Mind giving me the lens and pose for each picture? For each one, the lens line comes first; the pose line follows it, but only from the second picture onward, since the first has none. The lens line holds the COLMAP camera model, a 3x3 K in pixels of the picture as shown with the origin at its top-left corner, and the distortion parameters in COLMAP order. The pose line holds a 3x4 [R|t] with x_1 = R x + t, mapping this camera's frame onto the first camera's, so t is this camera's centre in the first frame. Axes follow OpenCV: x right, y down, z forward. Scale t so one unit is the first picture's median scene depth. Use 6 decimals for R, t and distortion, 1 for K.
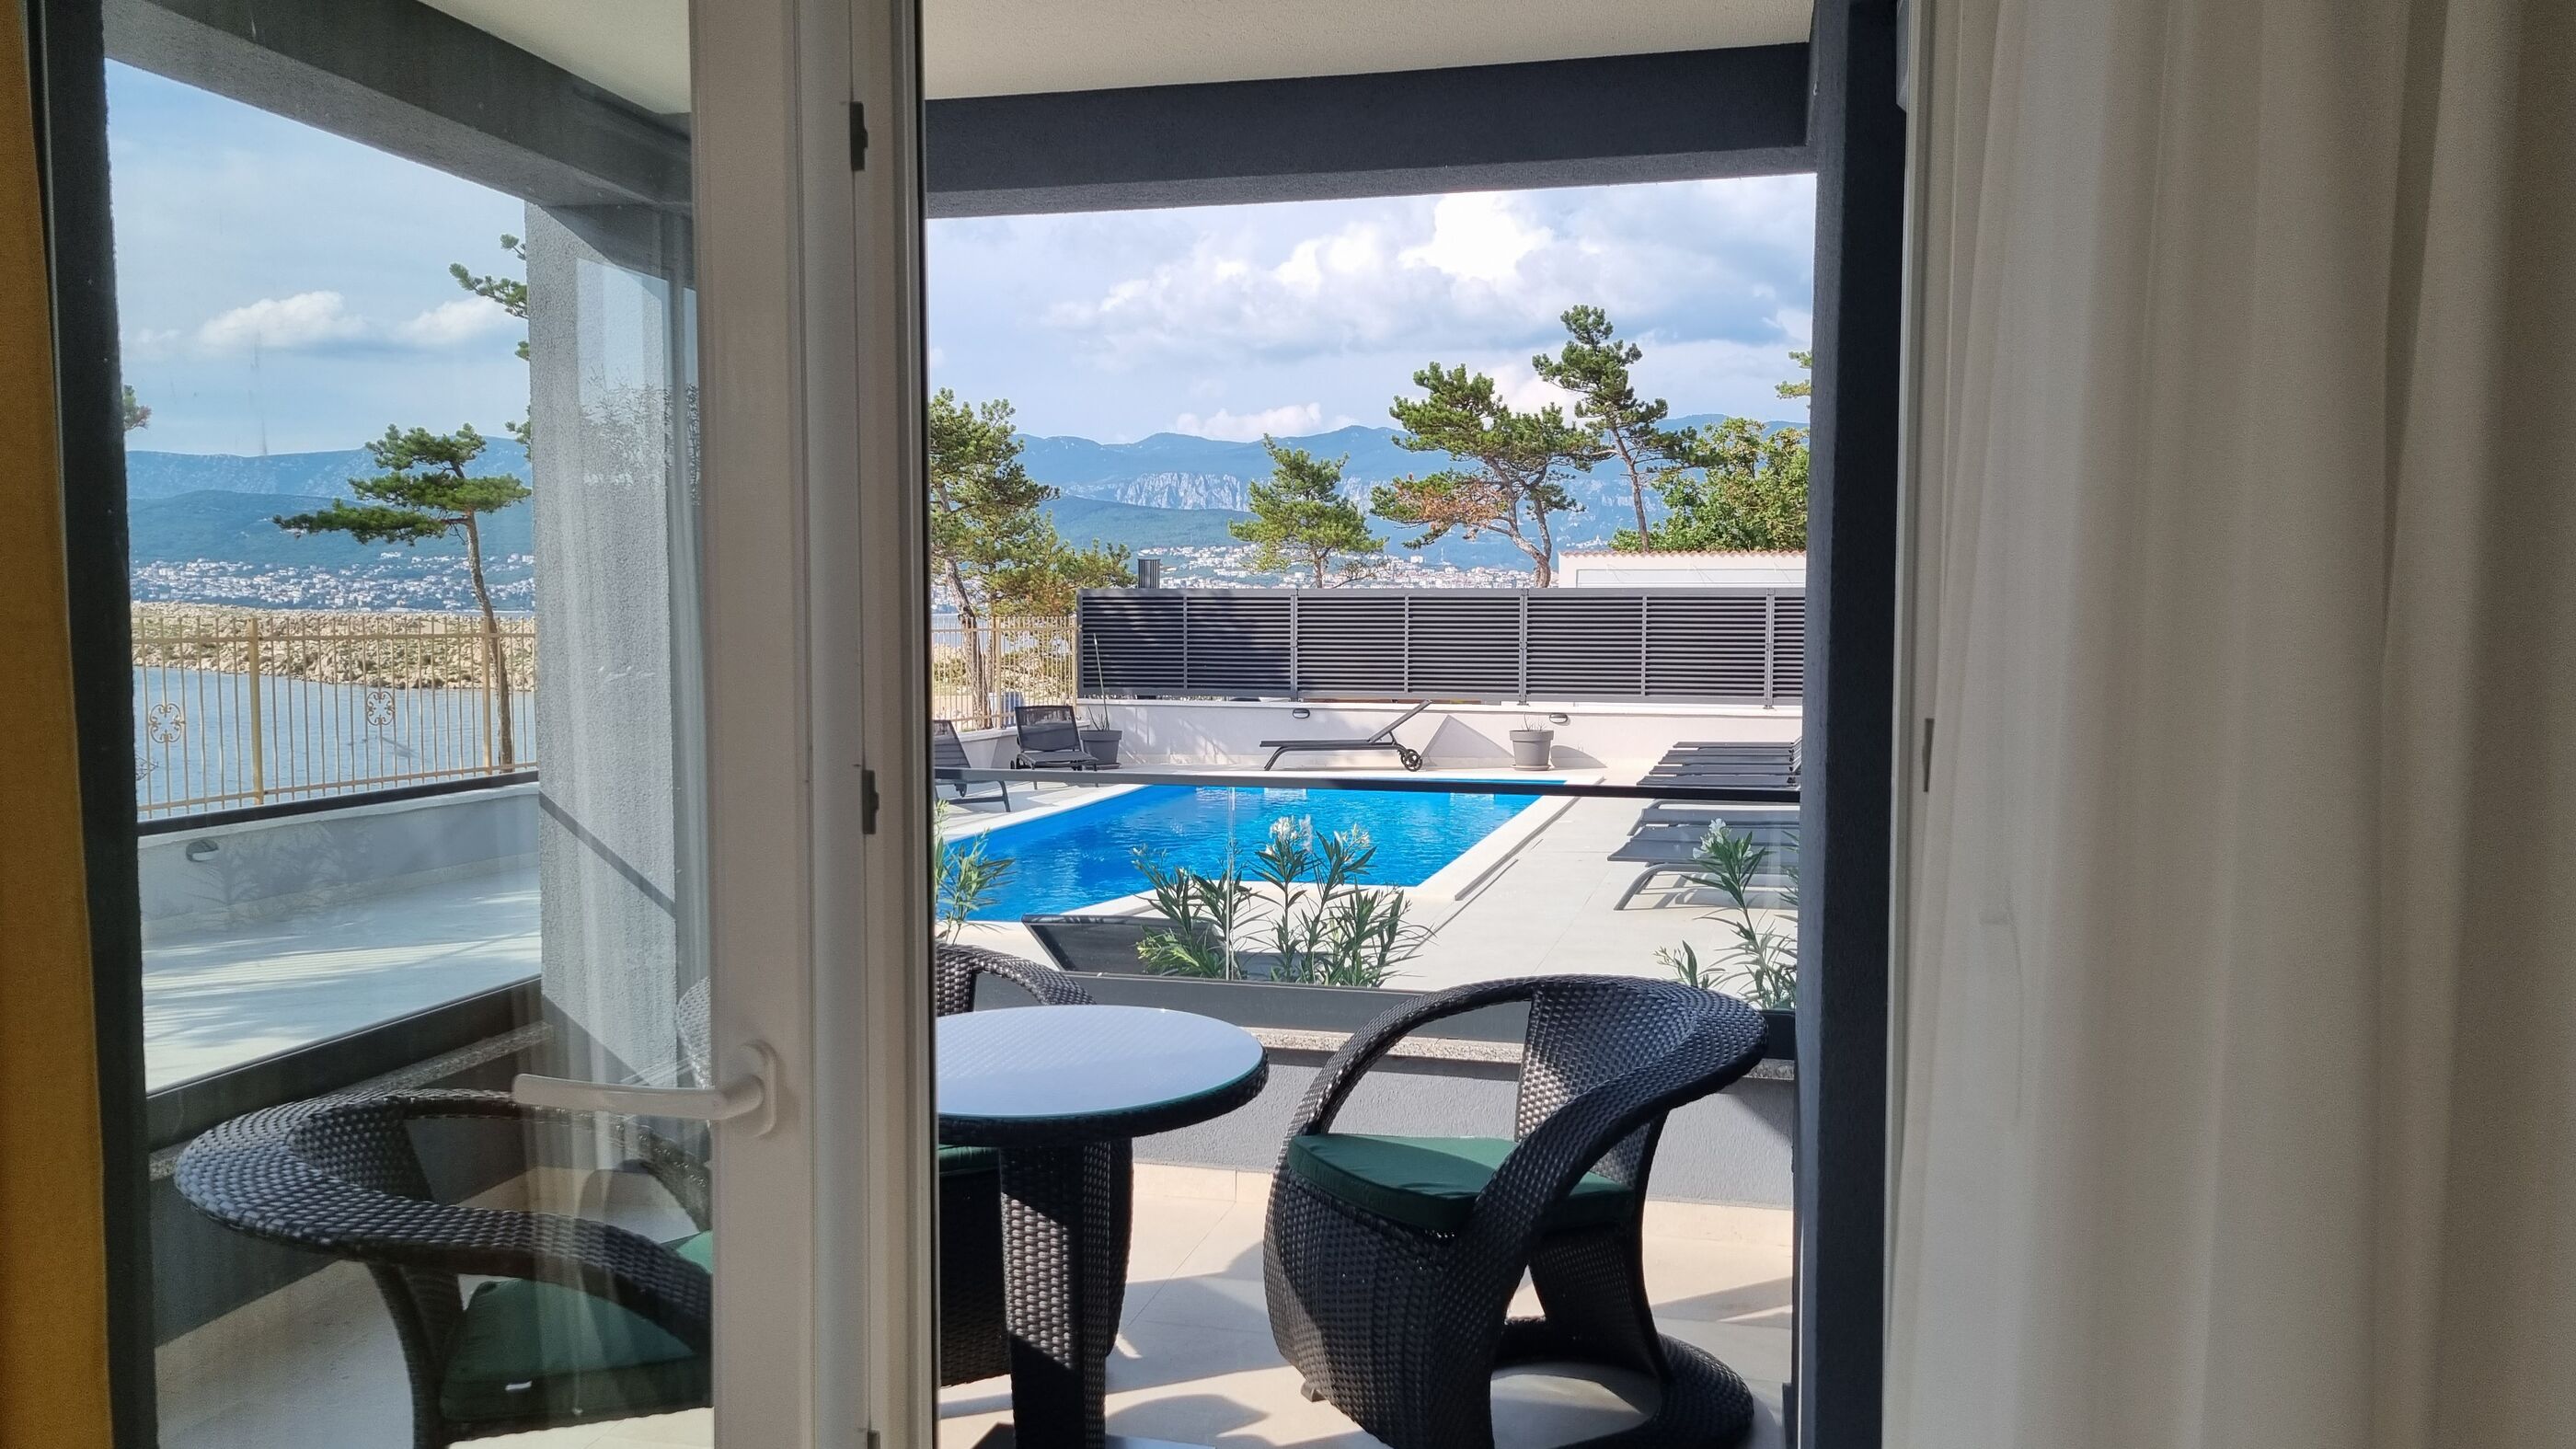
lens RADIAL K [[1902.6, 0, 1250.7], [0, 1902.6, 743.1], [0, 0, 1]] dist [0.052711, -0.001424]
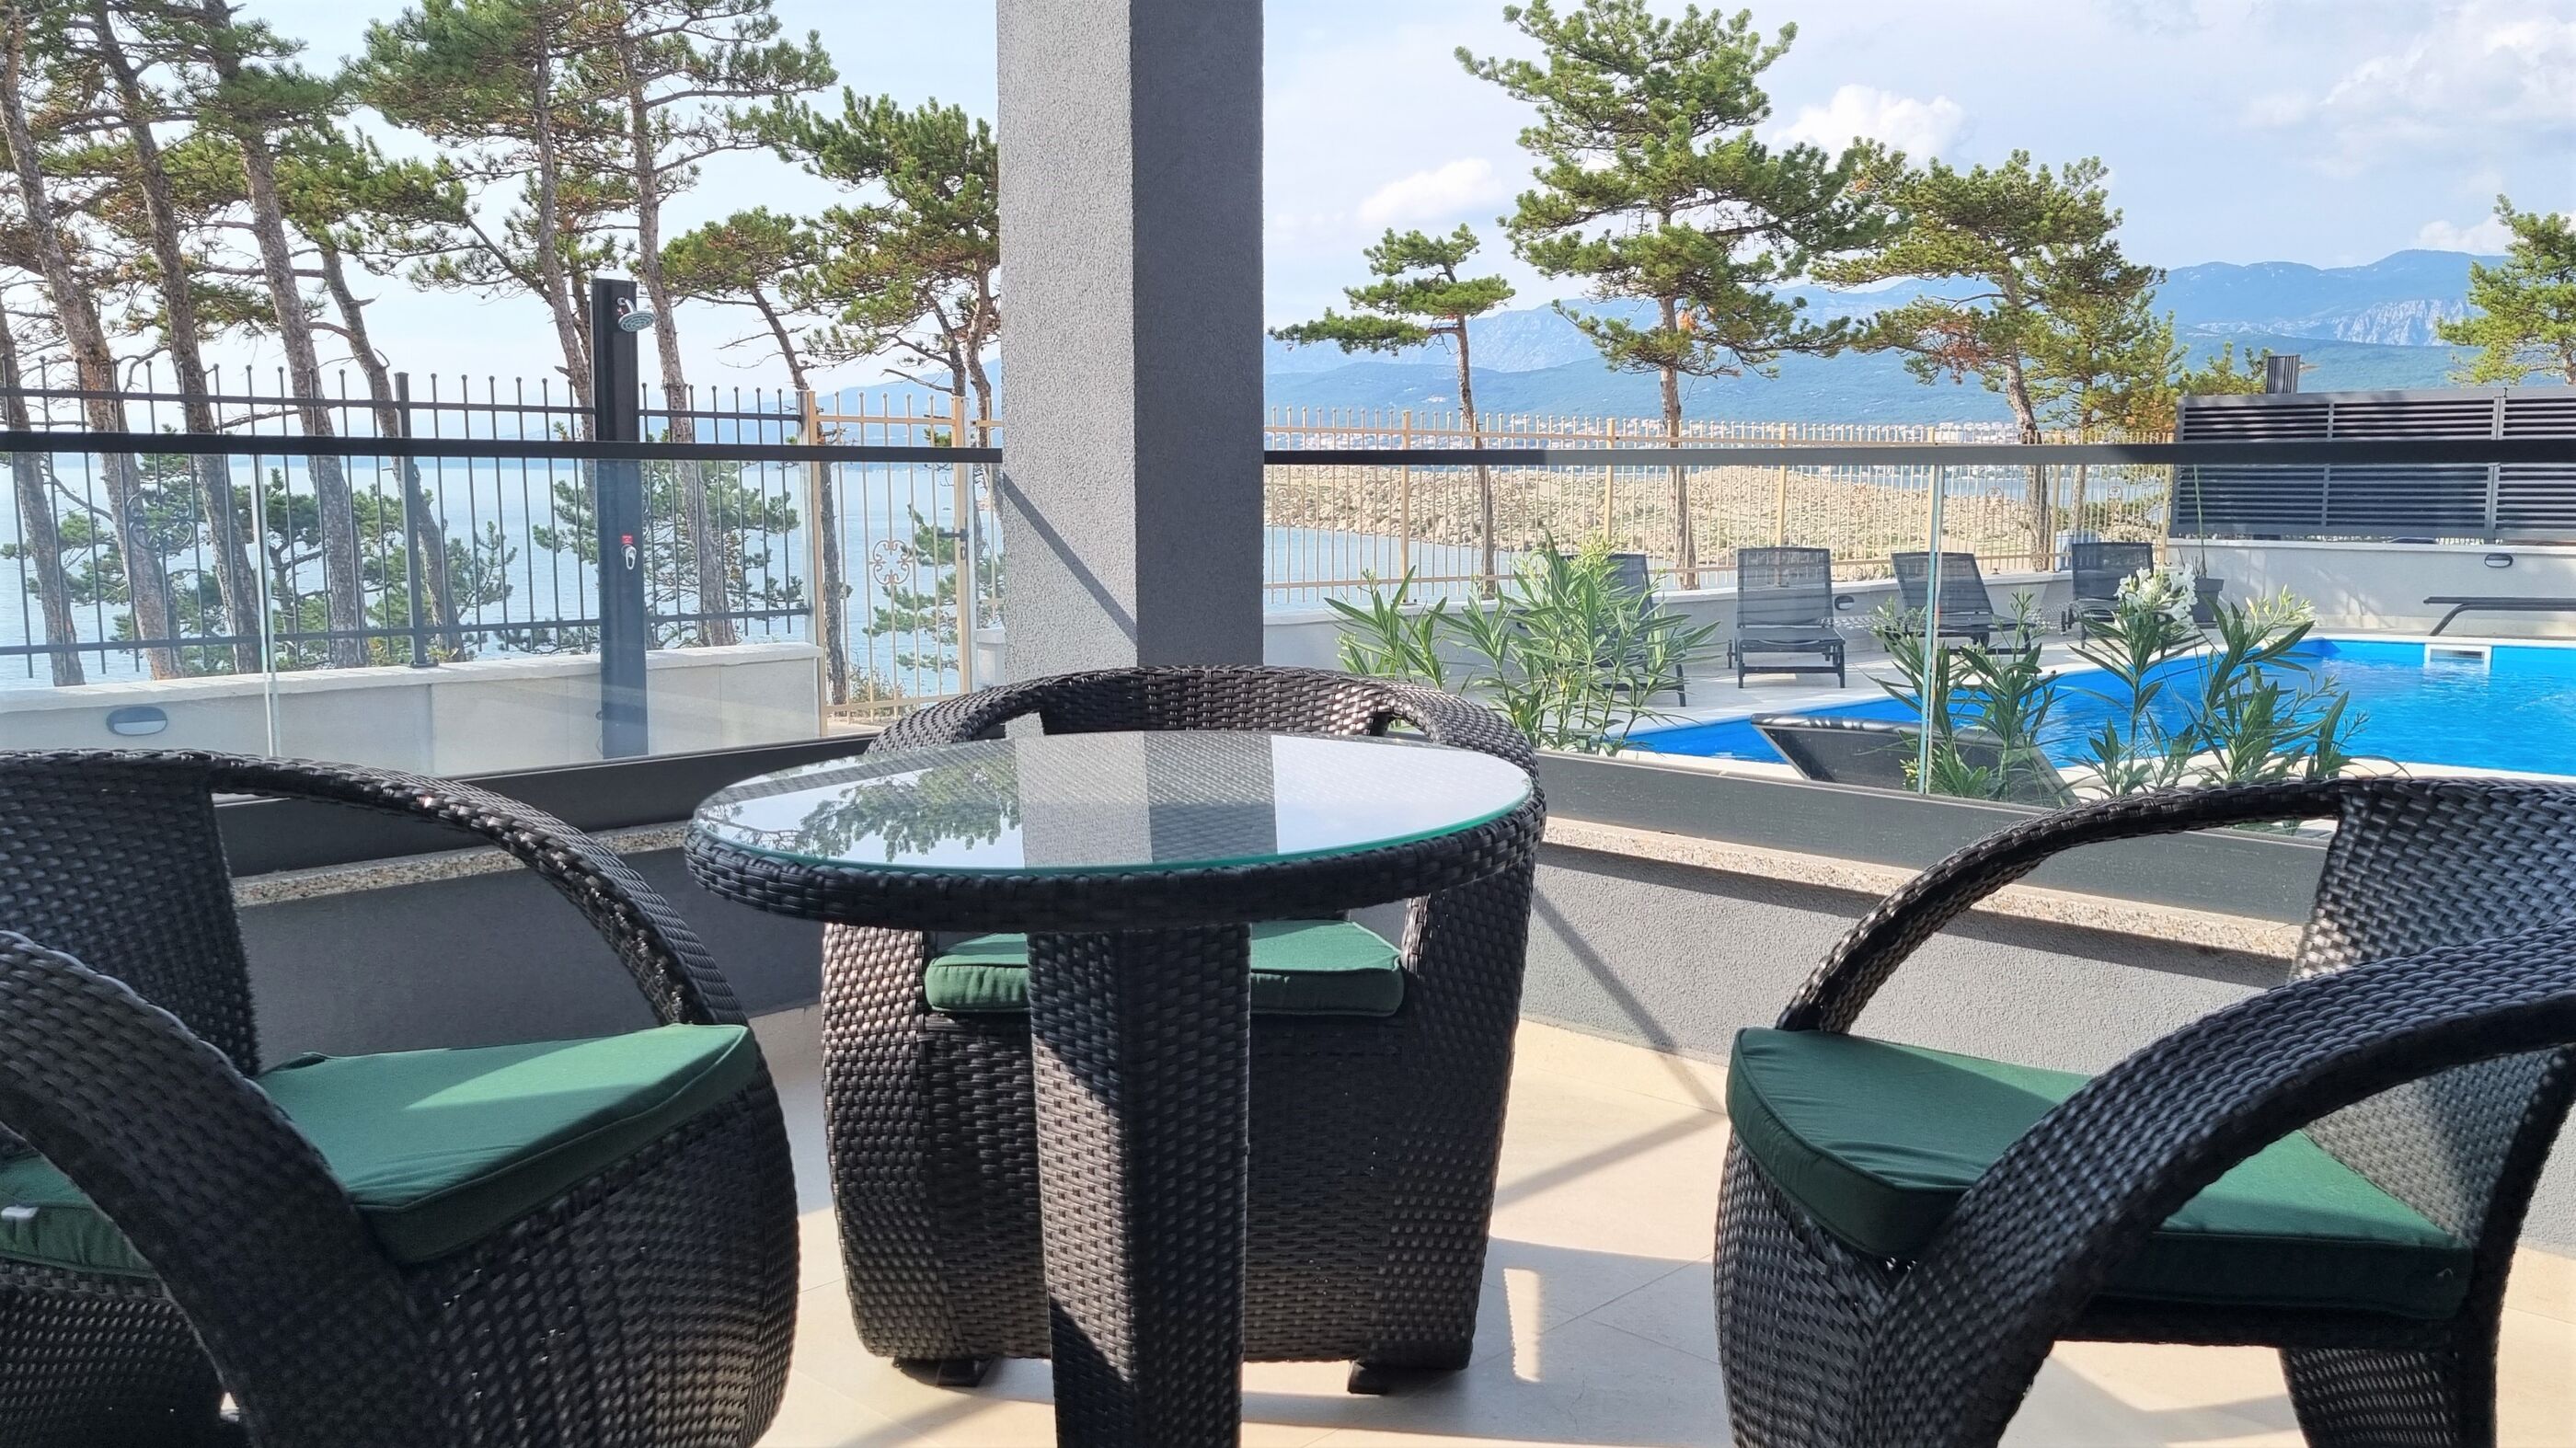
lens RADIAL K [[2083.0, 0, 1335.8], [0, 2083.0, 731.1], [0, 0, 1]] dist [0.045864, -0.004274]
pose [[0.872852, 0.059353, -0.484363, 0.037882], [-0.034974, 0.997632, 0.059222, 0.019346], [0.486731, -0.034752, 0.872861, 0.091121]]
